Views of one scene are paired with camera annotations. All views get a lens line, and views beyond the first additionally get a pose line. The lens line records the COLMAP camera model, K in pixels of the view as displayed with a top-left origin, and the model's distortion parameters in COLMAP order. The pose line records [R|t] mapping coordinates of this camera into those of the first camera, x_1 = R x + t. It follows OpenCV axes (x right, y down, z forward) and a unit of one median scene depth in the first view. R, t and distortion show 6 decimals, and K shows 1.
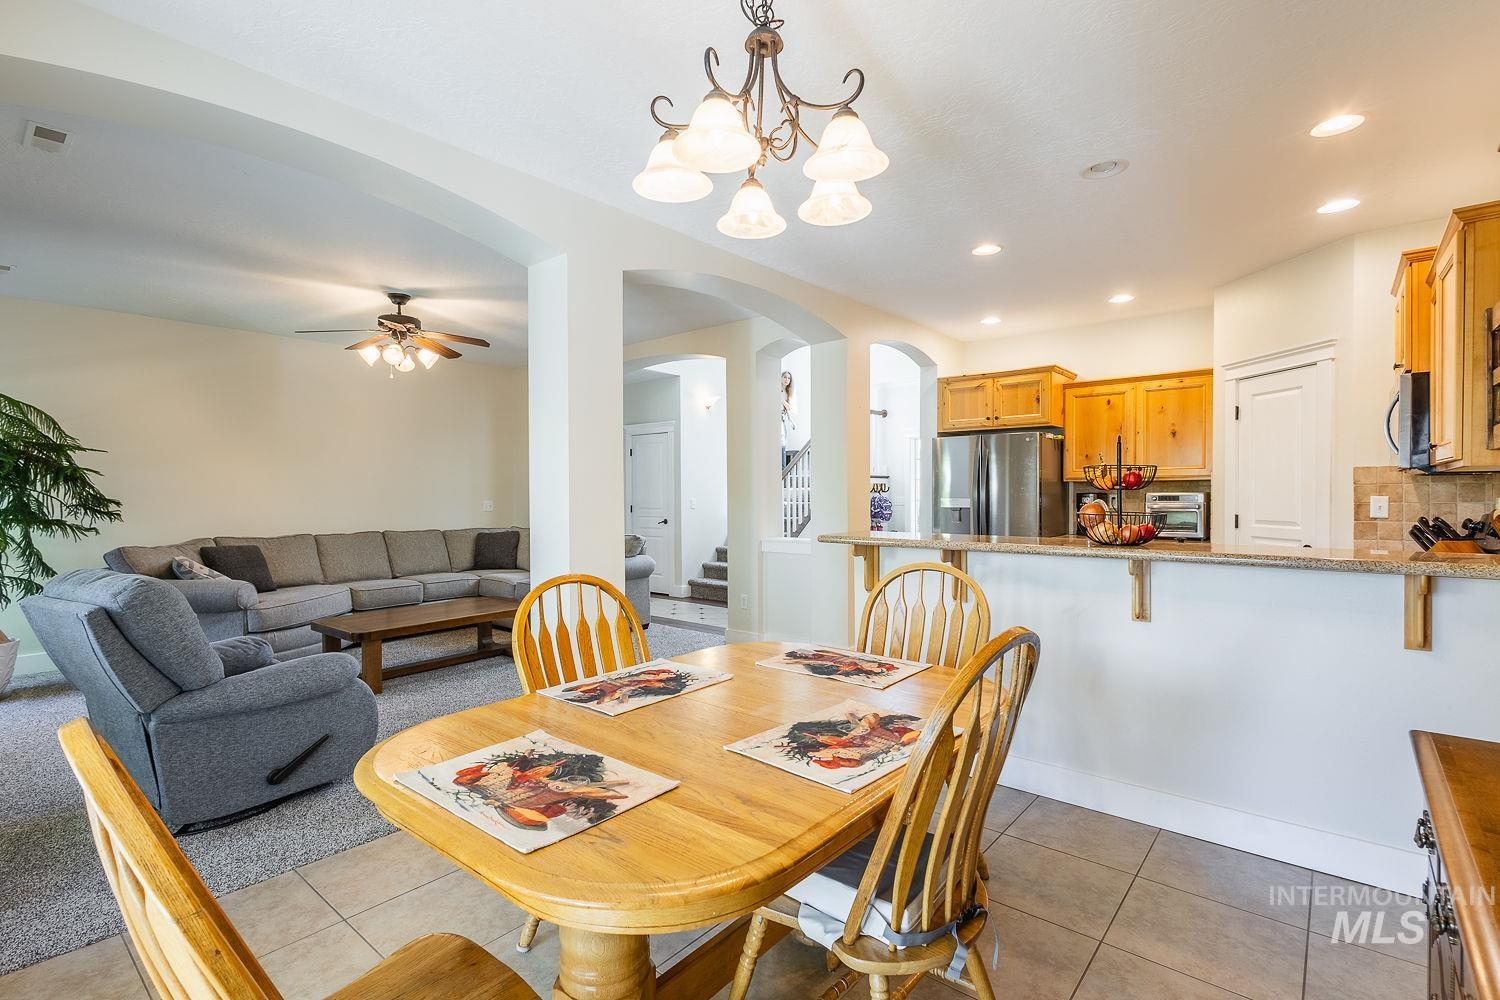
lens RADIAL K [[697.1, 0, 750.4], [0, 697.1, 496.5], [0, 0, 1]] dist [0.006518, 0.000194]
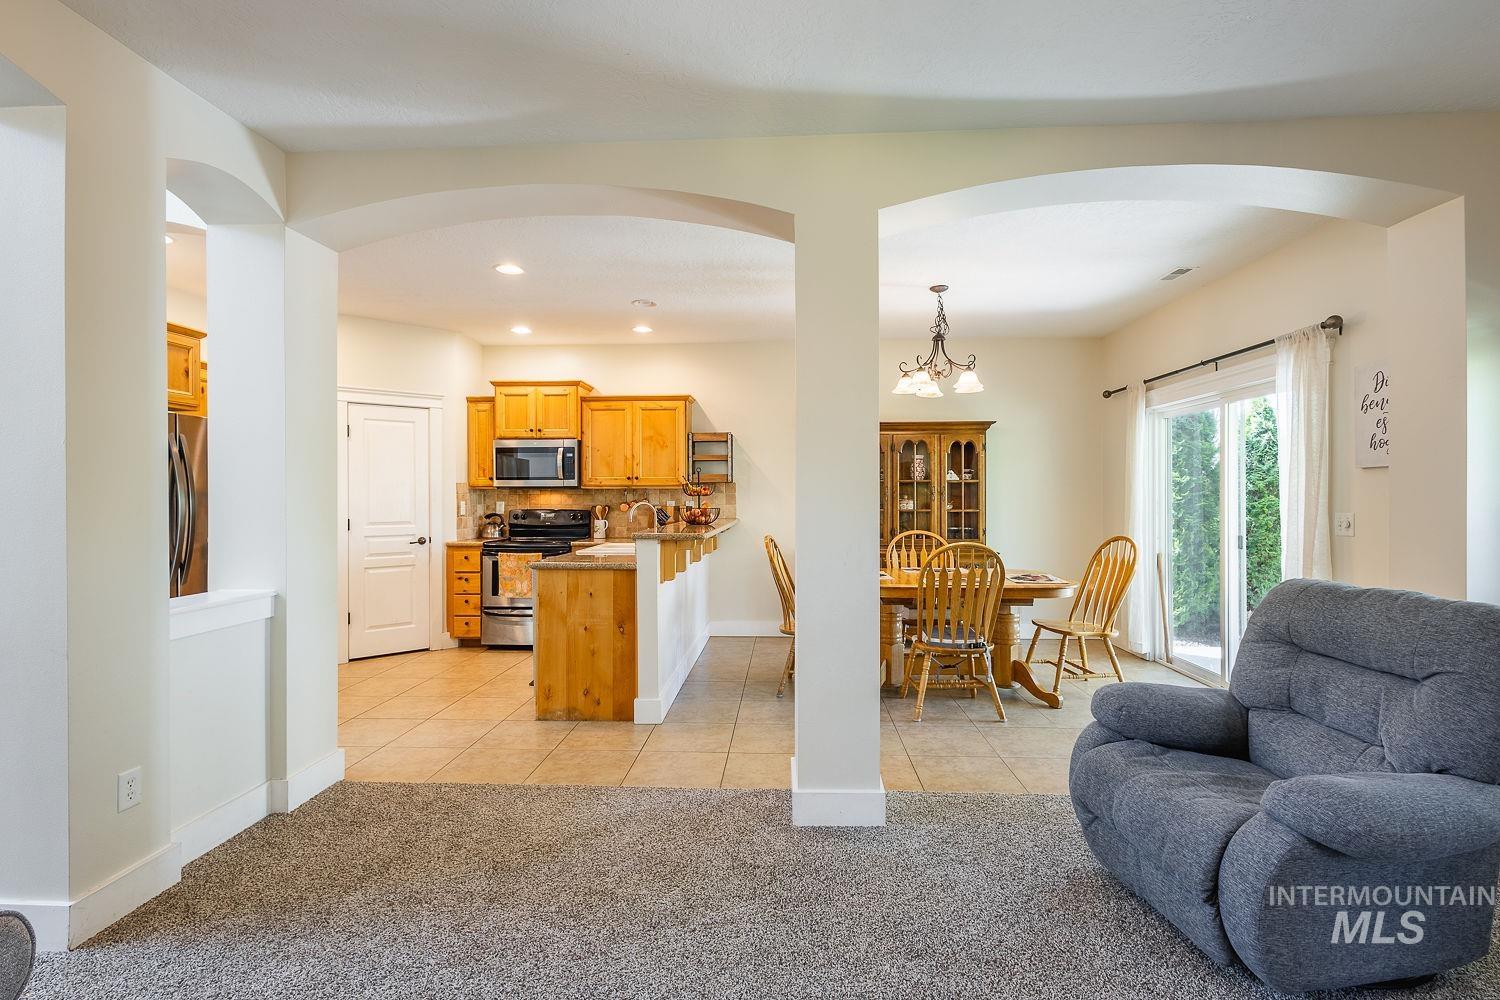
lens RADIAL K [[701.7, 0, 753.0], [0, 701.7, 497.7], [0, 0, 1]] dist [0.007051, 0.000037]
pose [[-0.603677, 0.003943, 0.797220, -0.607725], [0.011072, 0.999933, 0.003438, -0.005521], [-0.797152, 0.010902, -0.603680, 1.124013]]
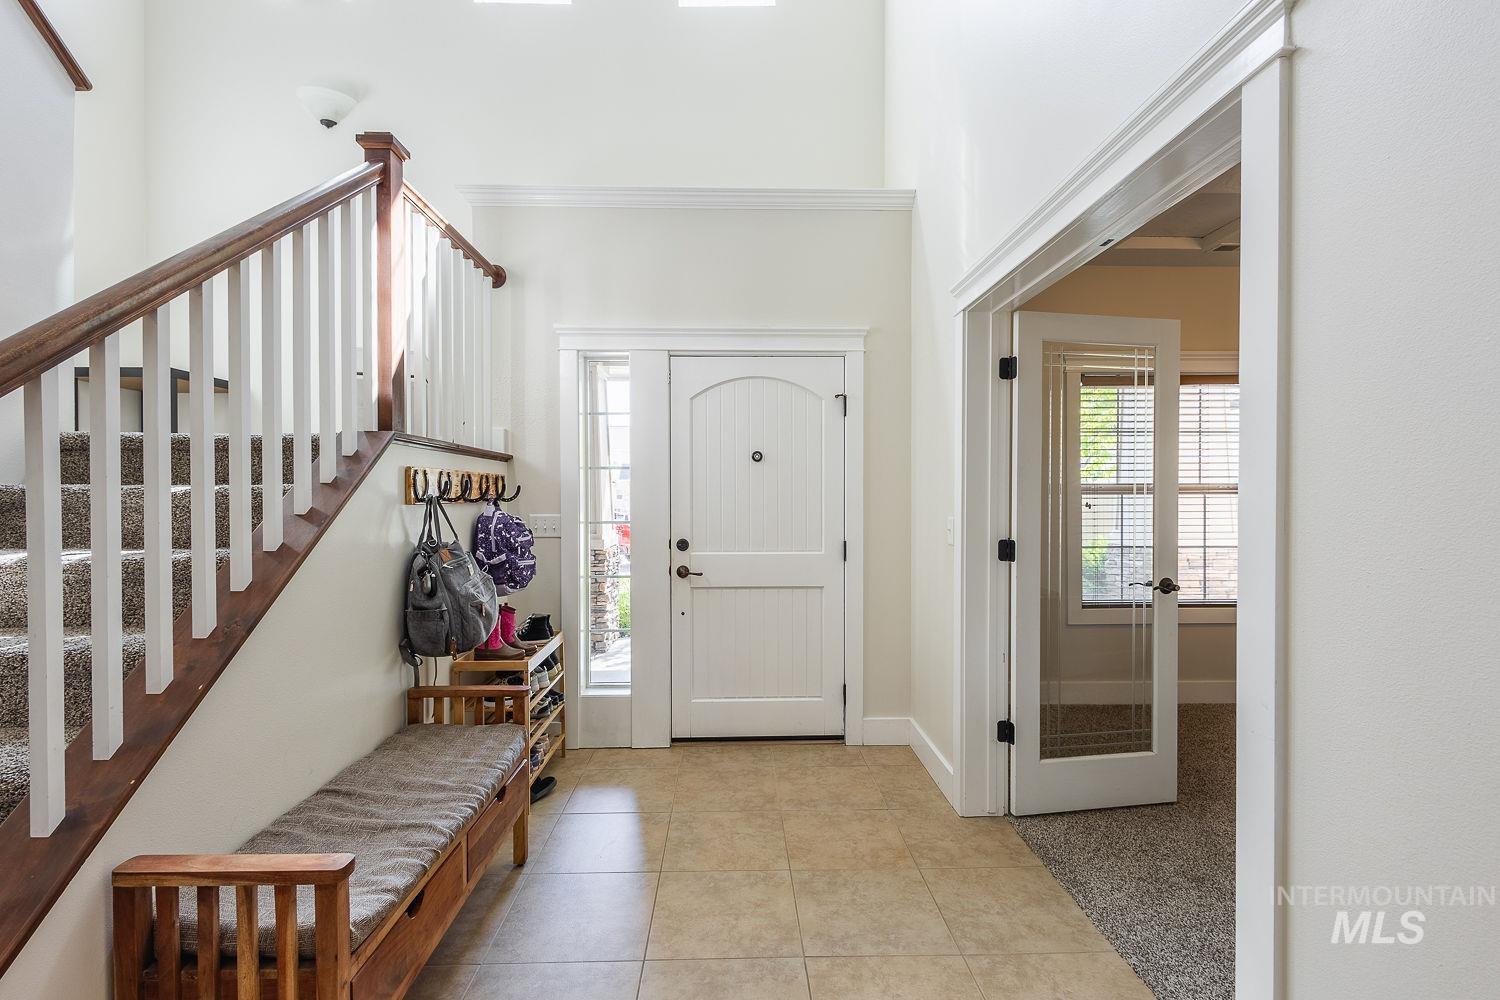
lens RADIAL K [[686.5, 0, 748.3], [0, 686.5, 502.5], [0, 0, 1]] dist [0.001814, 0.000067]
pose [[0.748632, -0.000173, 0.662985, 0.118042], [0.001491, 0.999998, -0.001423, -0.009870], [-0.662984, 0.002054, 0.748631, 1.354152]]
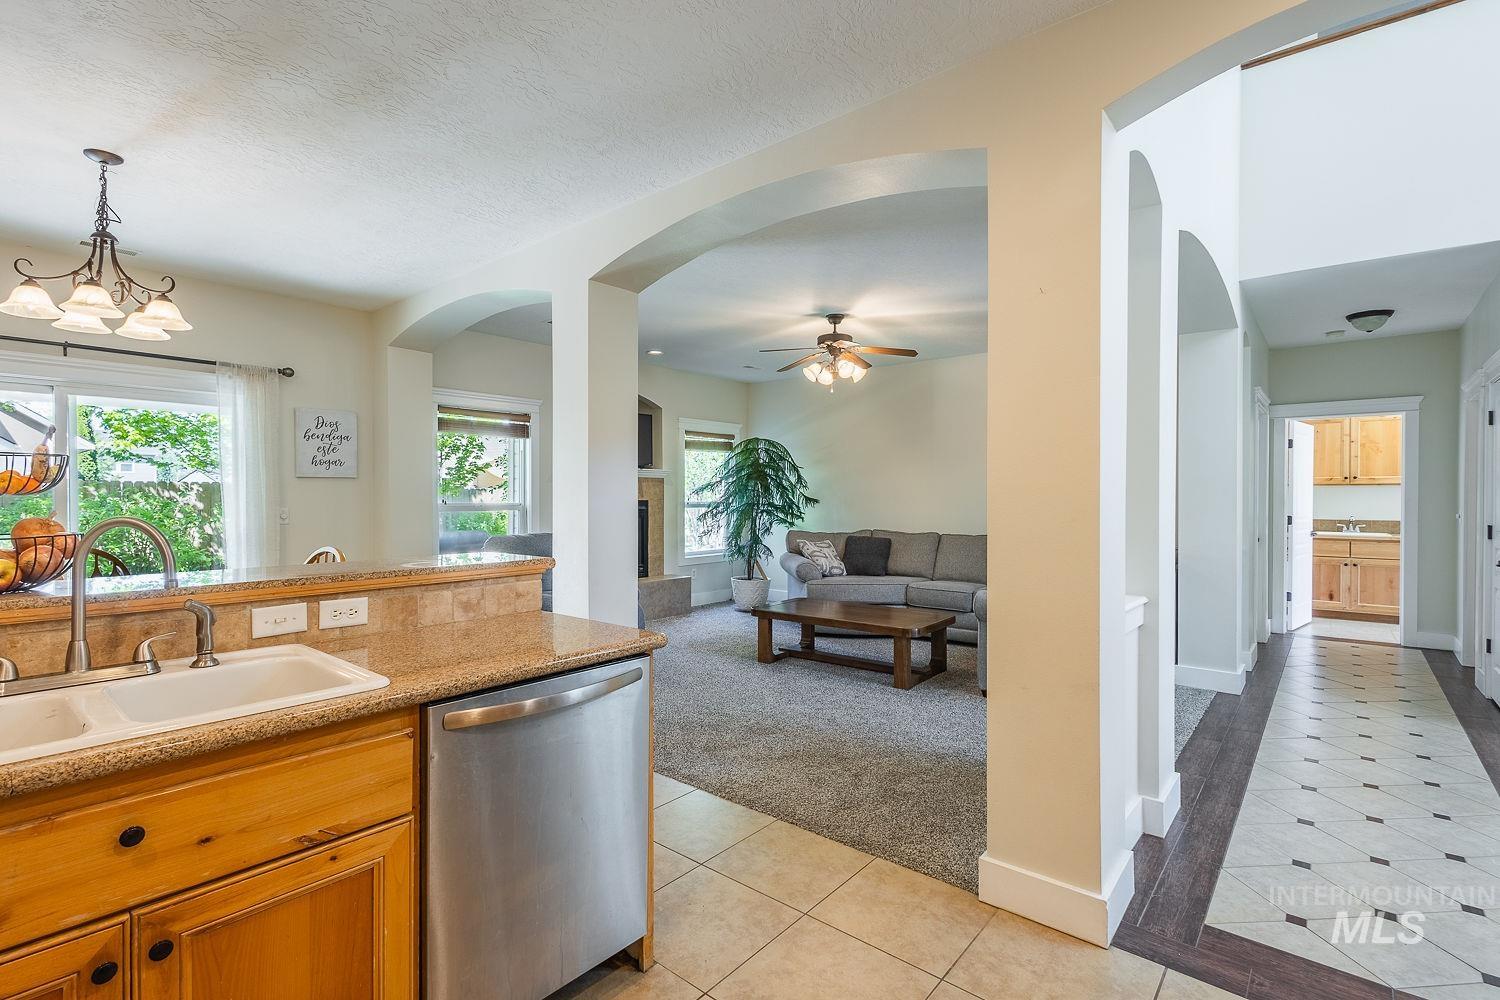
lens RADIAL K [[694.5, 0, 751.8], [0, 694.5, 499.0], [0, 0, 1]] dist [0.006417, -0.000327]
pose [[0.002024, 0.009108, -0.999956, 0.597082], [-0.009866, 0.999910, 0.009088, -0.009387], [0.999949, 0.009847, 0.002113, 0.882423]]
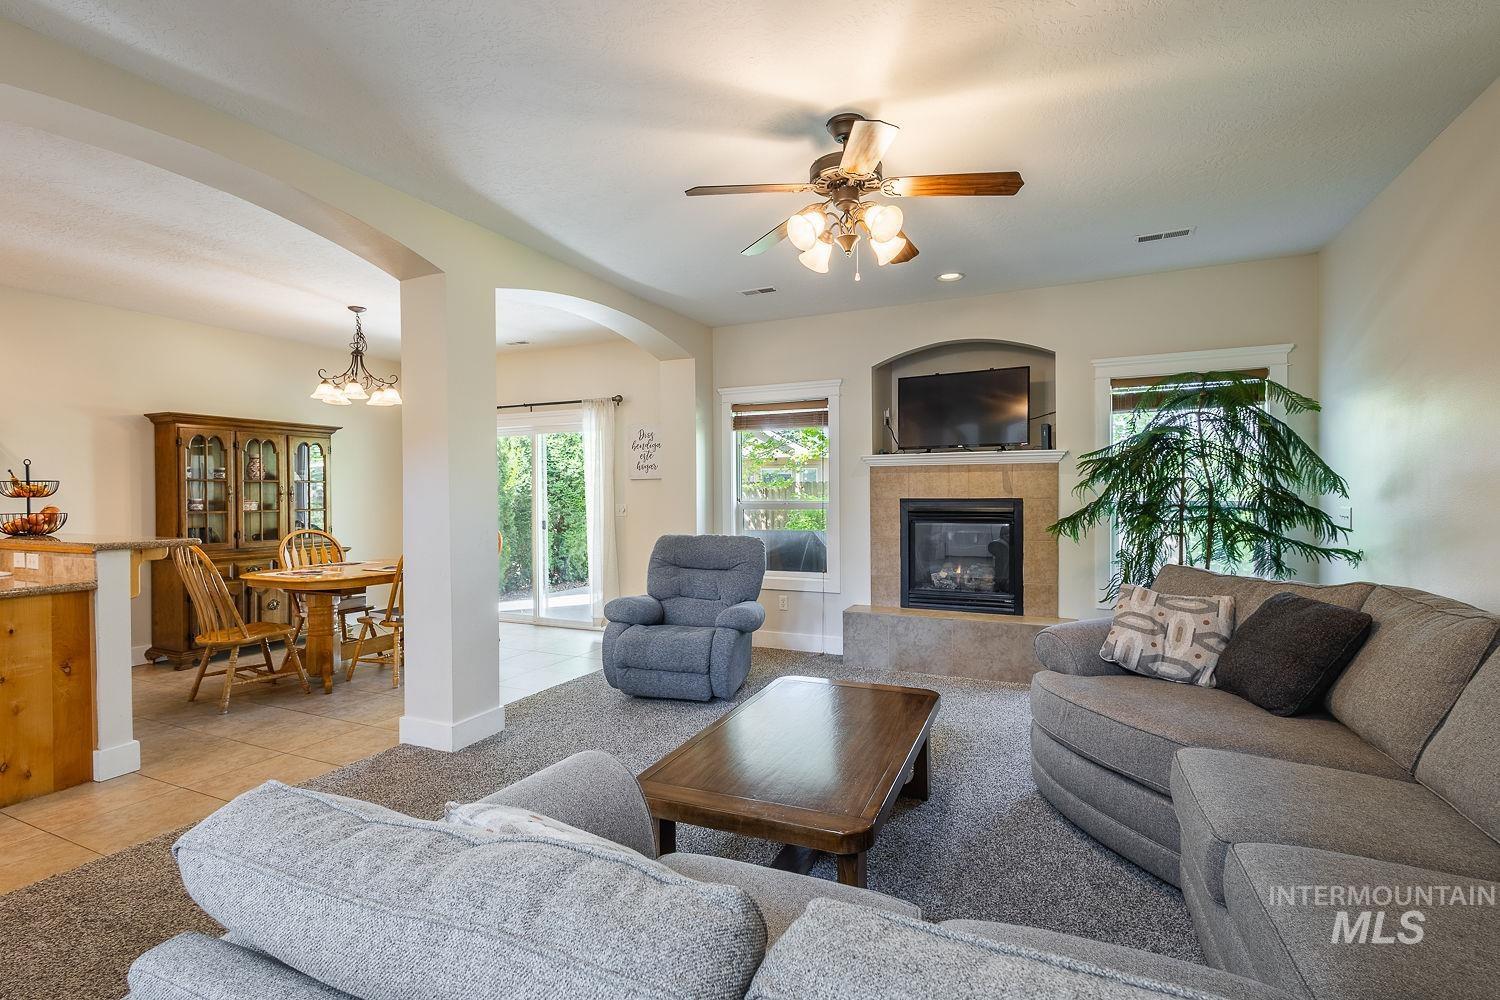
lens RADIAL K [[697.7, 0, 748.1], [0, 697.7, 499.7], [0, 0, 1]] dist [0.006197, 0.000047]
pose [[-0.966121, 0.013201, -0.257753, -0.291907], [0.008790, 0.999795, 0.018258, -0.009998], [0.257941, 0.015374, -0.966038, 1.523154]]
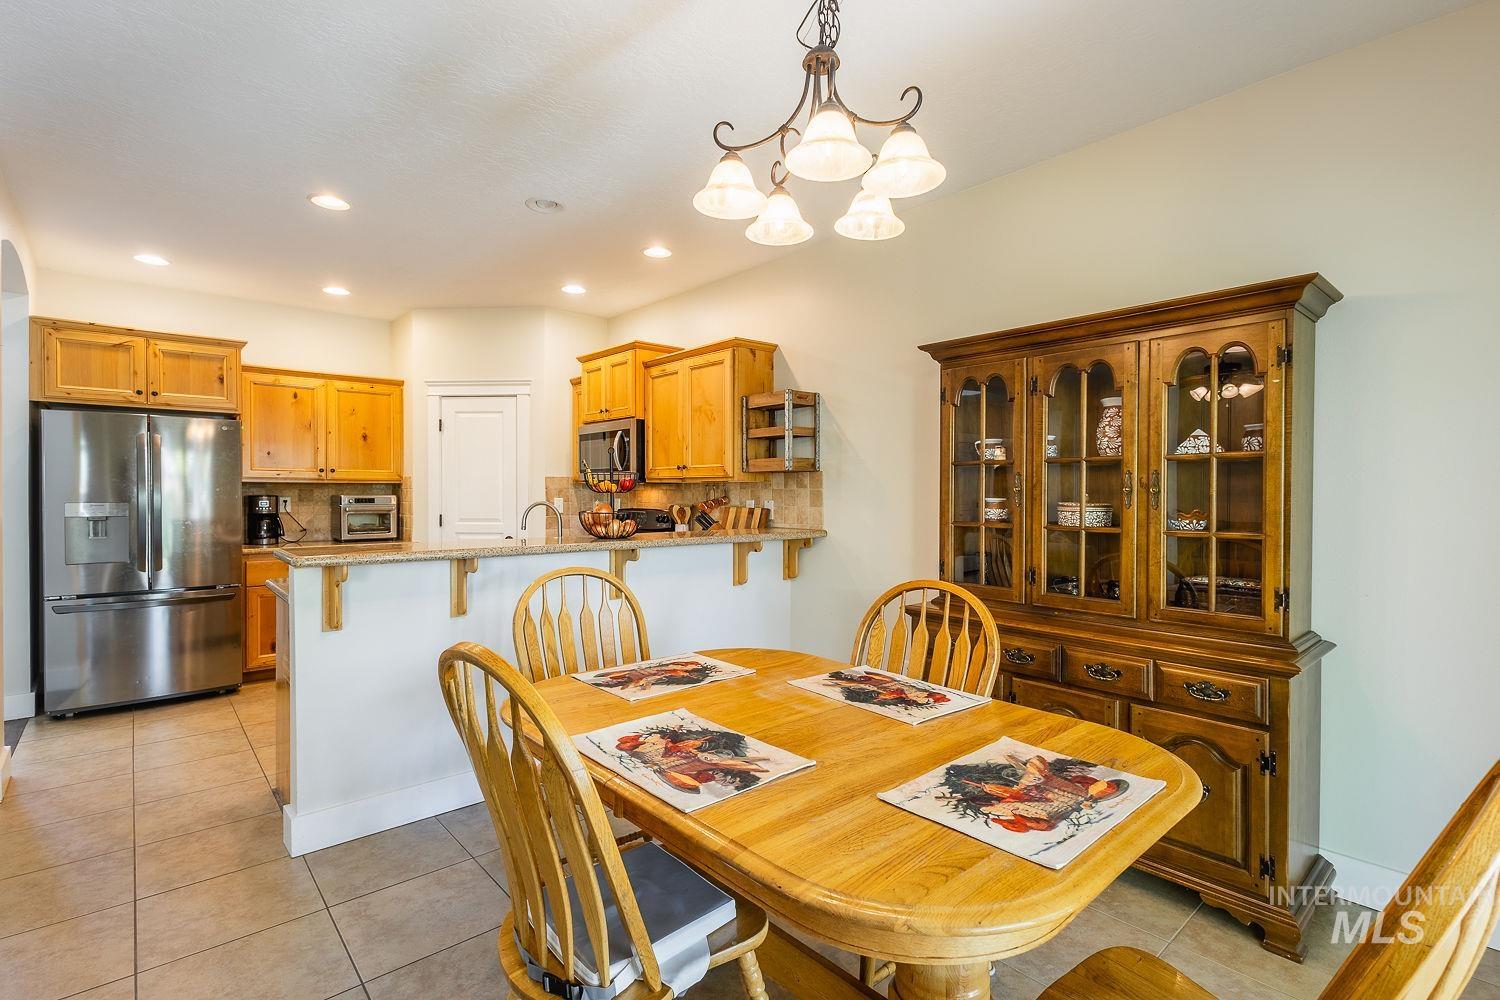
lens RADIAL K [[699.6, 0, 749.2], [0, 699.6, 500.6], [0, 0, 1]] dist [0.005198, 0.000231]
pose [[0.149449, -0.005960, 0.988752, -0.343898], [0.004752, 0.999975, 0.005309, -0.000526], [-0.988758, 0.003905, 0.149473, 0.319709]]
